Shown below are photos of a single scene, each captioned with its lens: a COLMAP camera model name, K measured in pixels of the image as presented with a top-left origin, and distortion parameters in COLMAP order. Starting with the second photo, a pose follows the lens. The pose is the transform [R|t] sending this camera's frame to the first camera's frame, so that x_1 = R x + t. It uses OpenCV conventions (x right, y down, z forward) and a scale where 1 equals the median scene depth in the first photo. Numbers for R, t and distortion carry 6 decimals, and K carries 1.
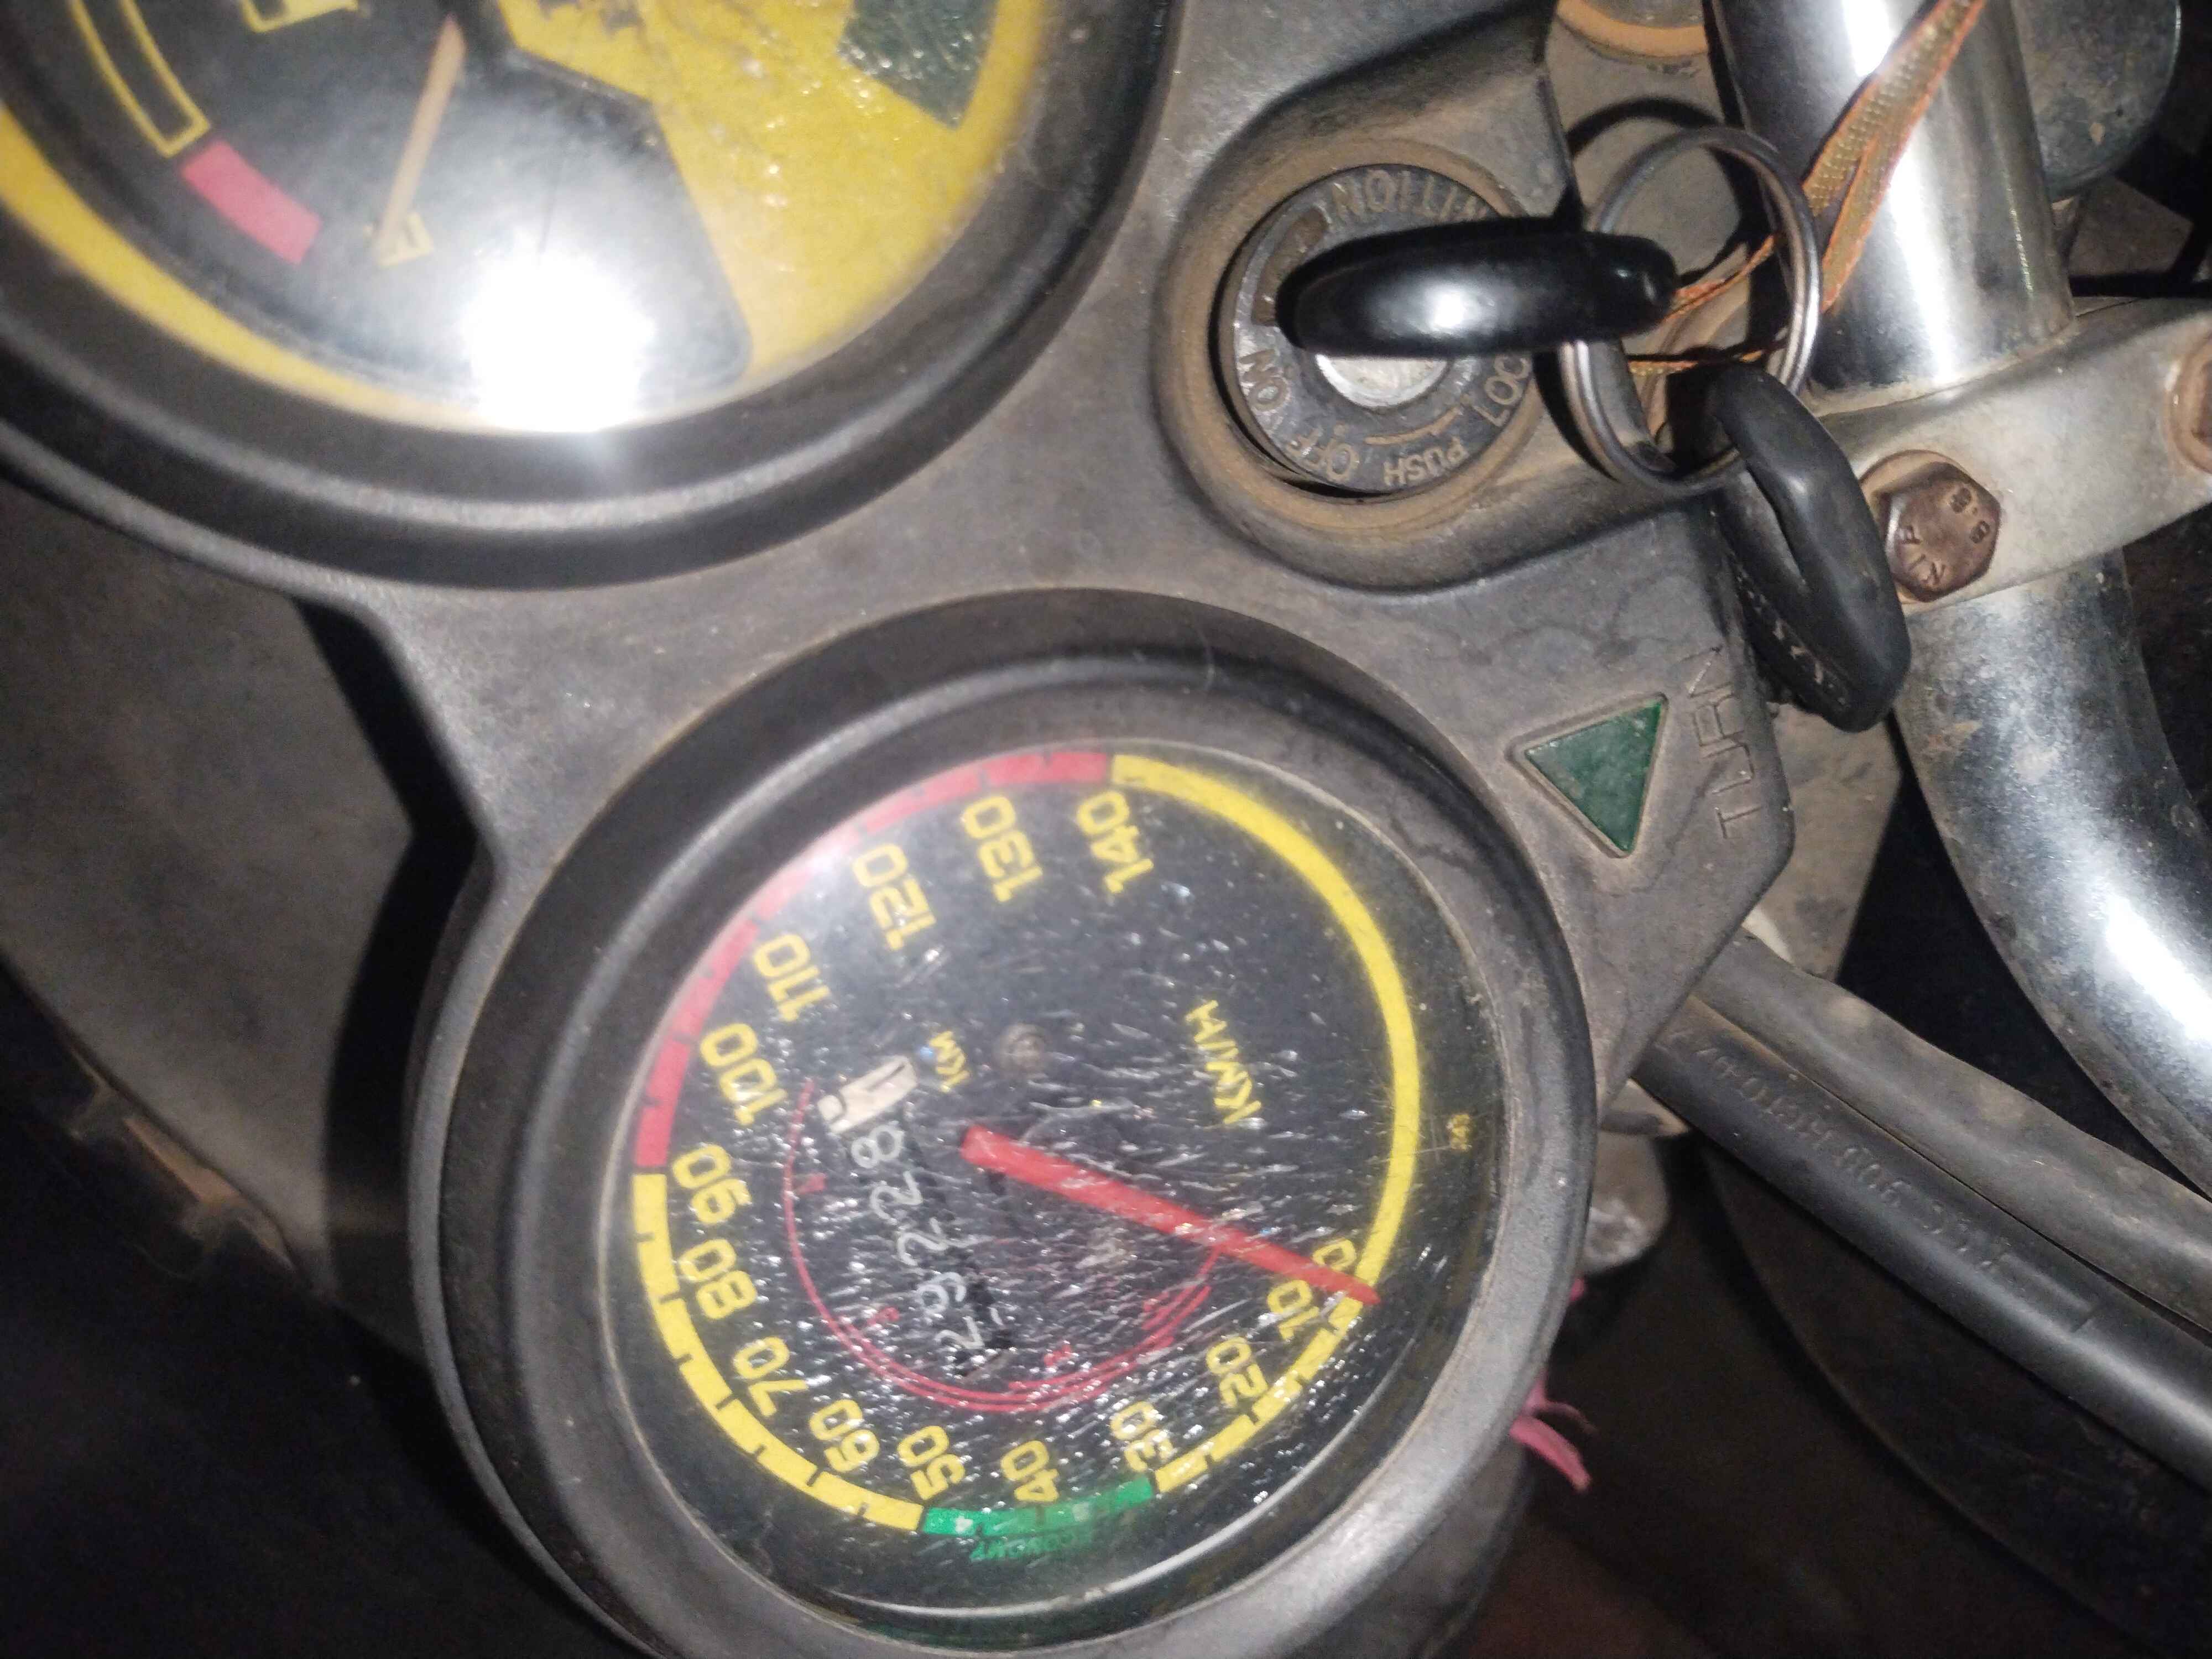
lens RADIAL K [[1682.7, 0, 1113.1], [0, 1682.7, 824.3], [0, 0, 1]] dist [0.033977, -0.101212]
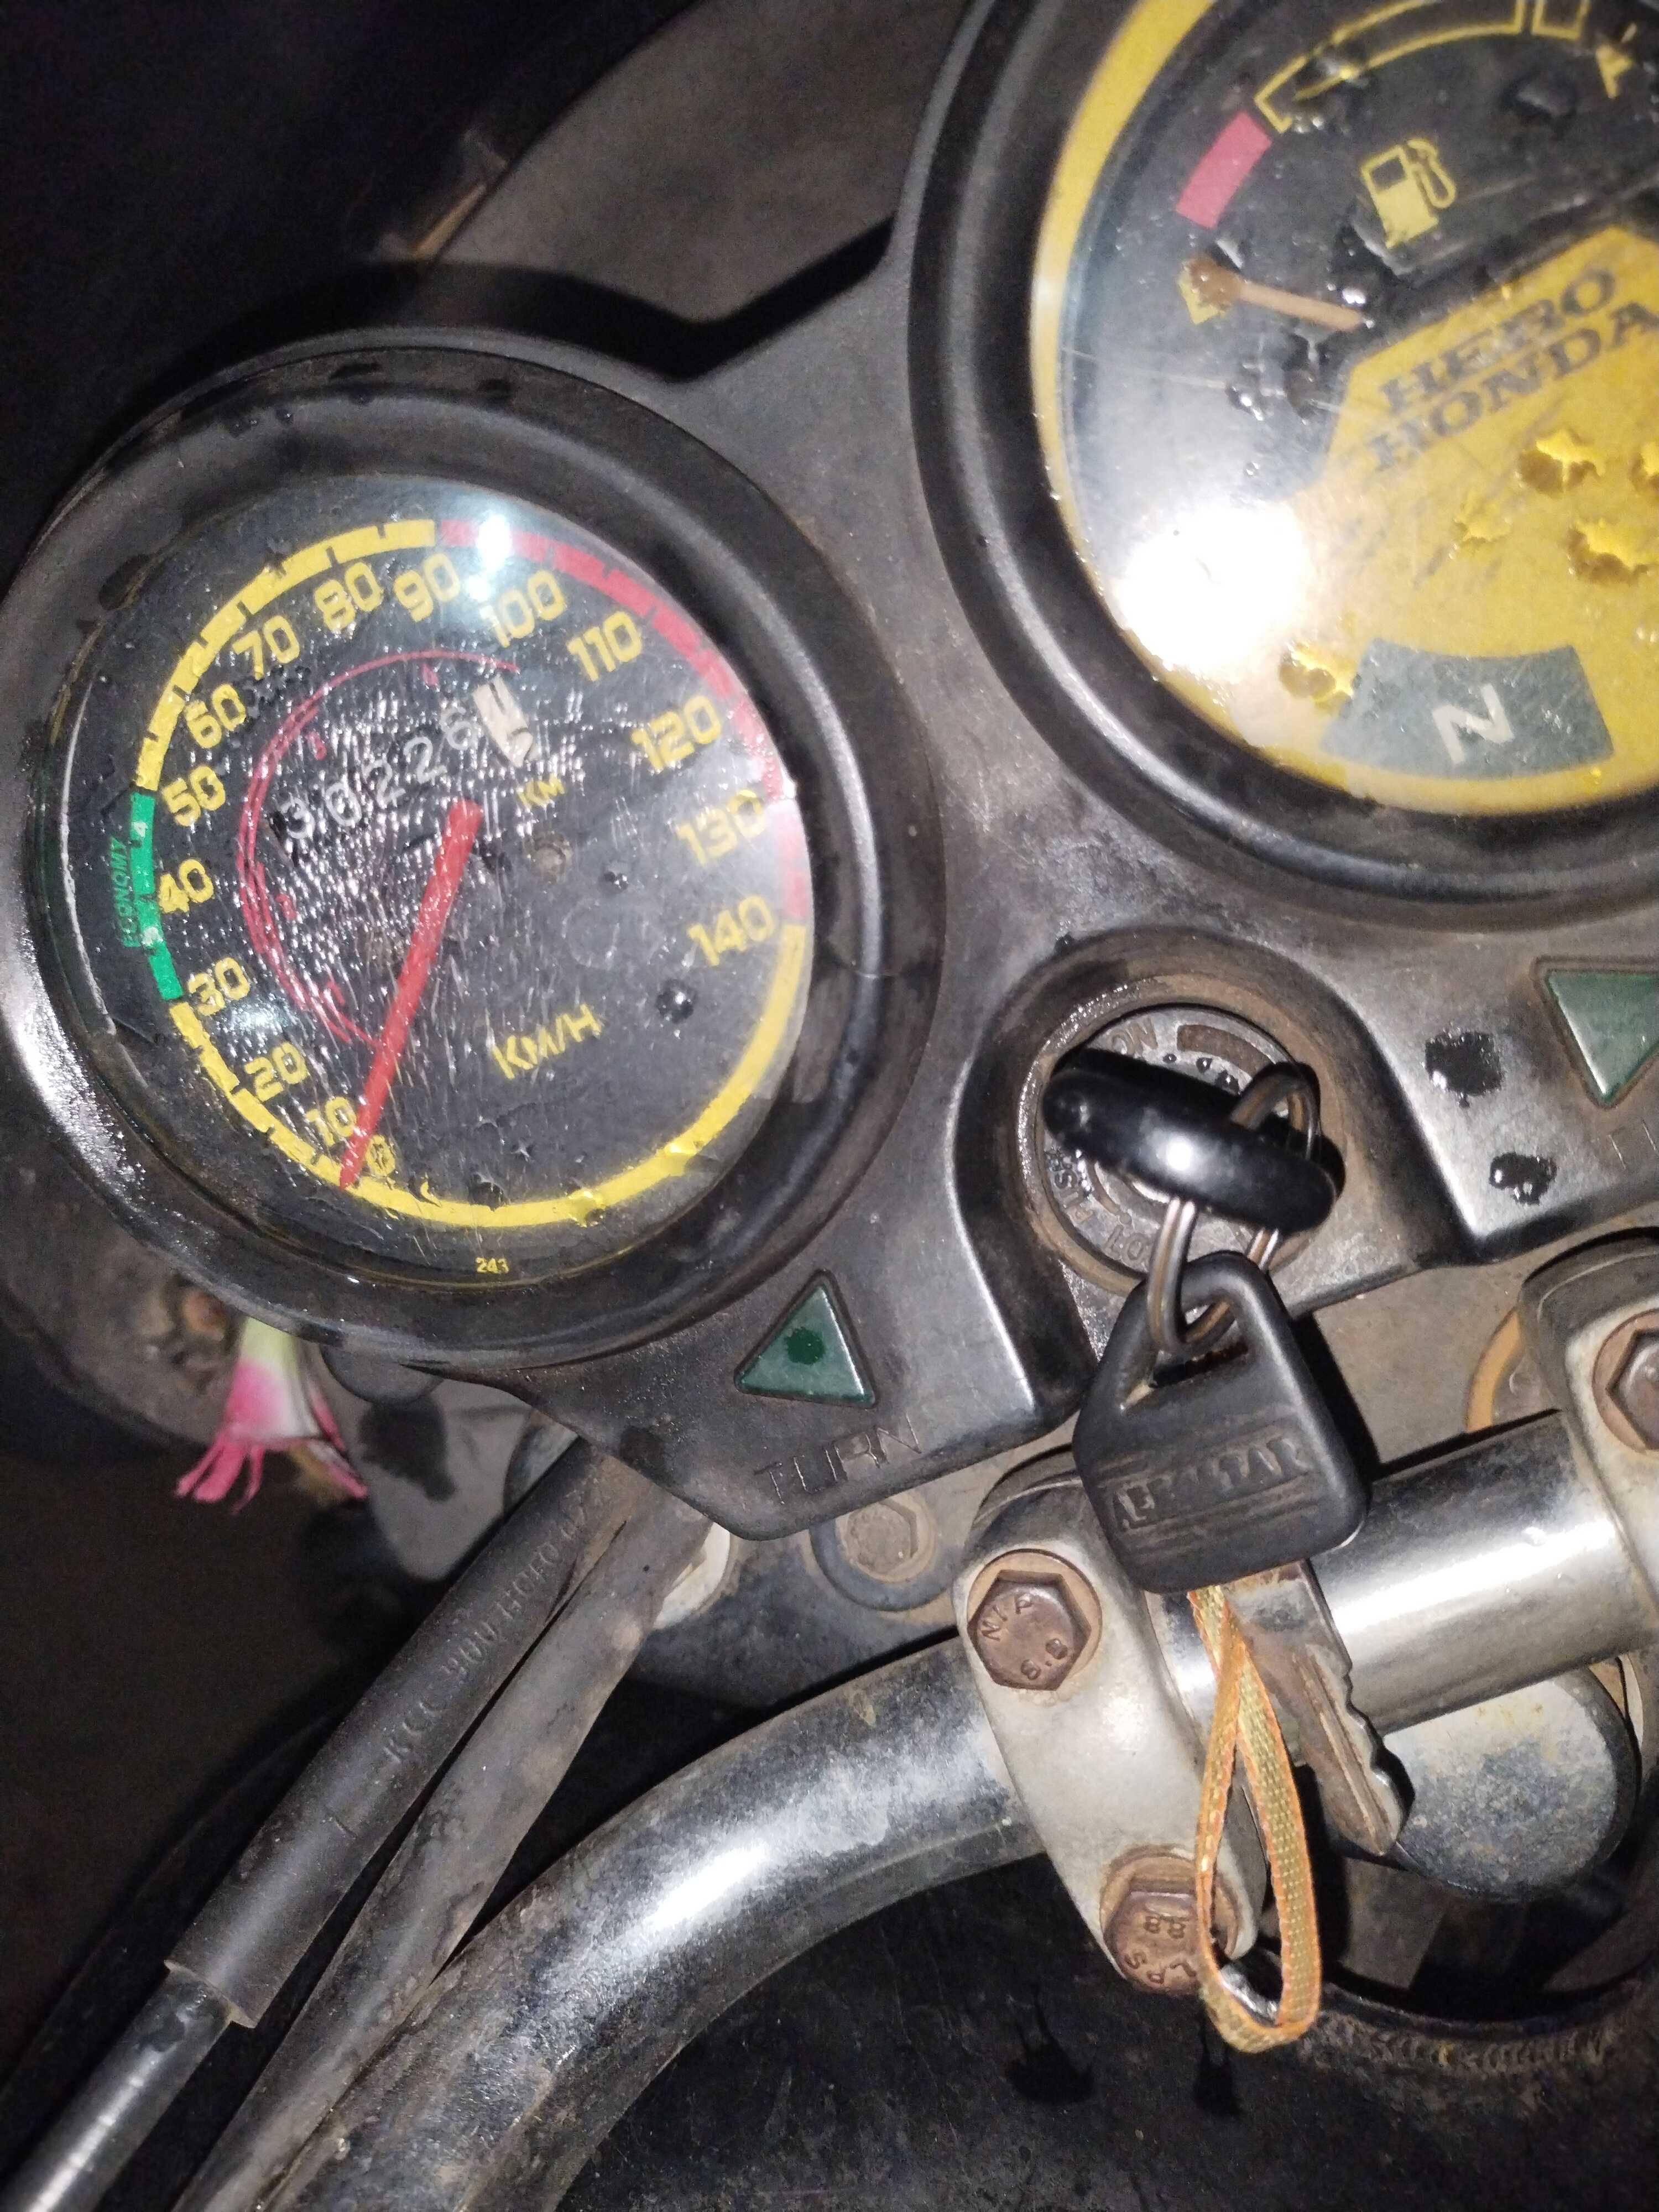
lens RADIAL K [[1682.7, 0, 847.8], [0, 1682.7, 1119.1], [0, 0, 1]] dist [0.033977, -0.101212]
pose [[0.034077, 0.997090, -0.068195, 0.217012], [-0.999400, 0.033576, -0.008478, -0.055523], [-0.006164, 0.068443, 0.997636, -0.149019]]
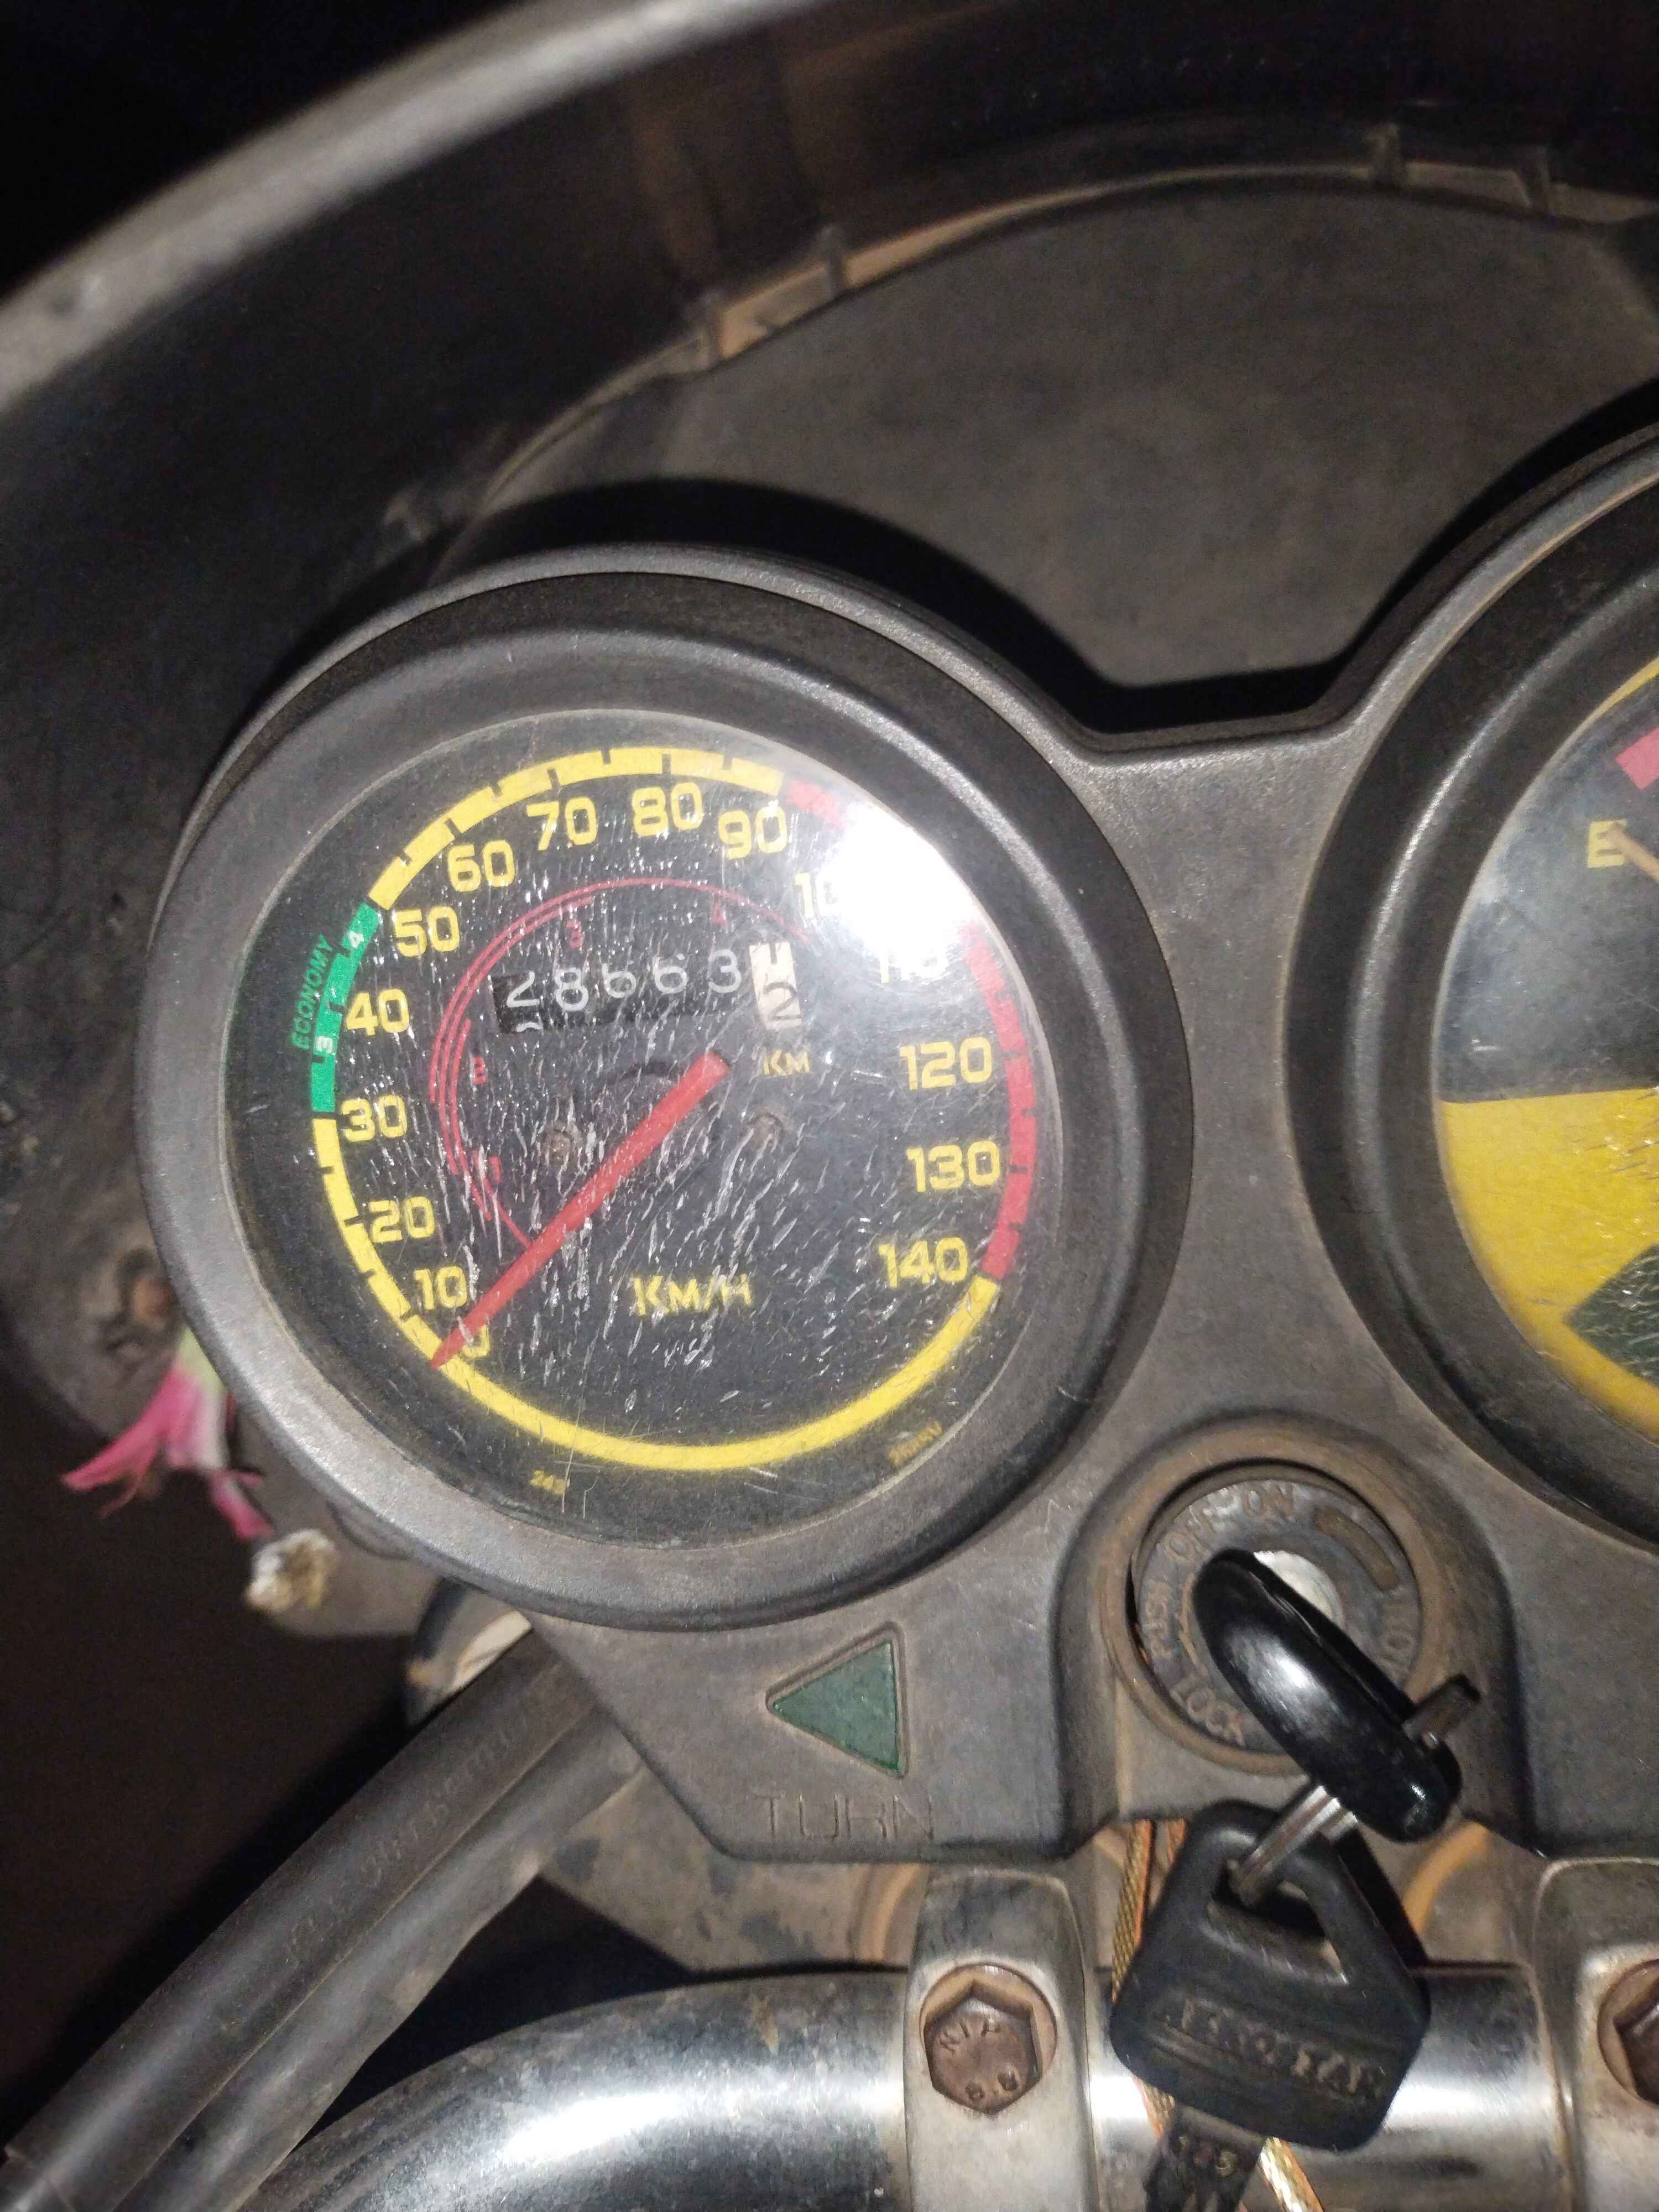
lens RADIAL K [[1682.7, 0, 823.0], [0, 1682.7, 1103.6], [0, 0, 1]] dist [0.033977, -0.101212]
pose [[-0.292090, 0.954243, -0.064066, -0.007690], [-0.949082, -0.297472, -0.103702, 0.225236], [-0.118015, 0.030514, 0.992543, -0.106672]]
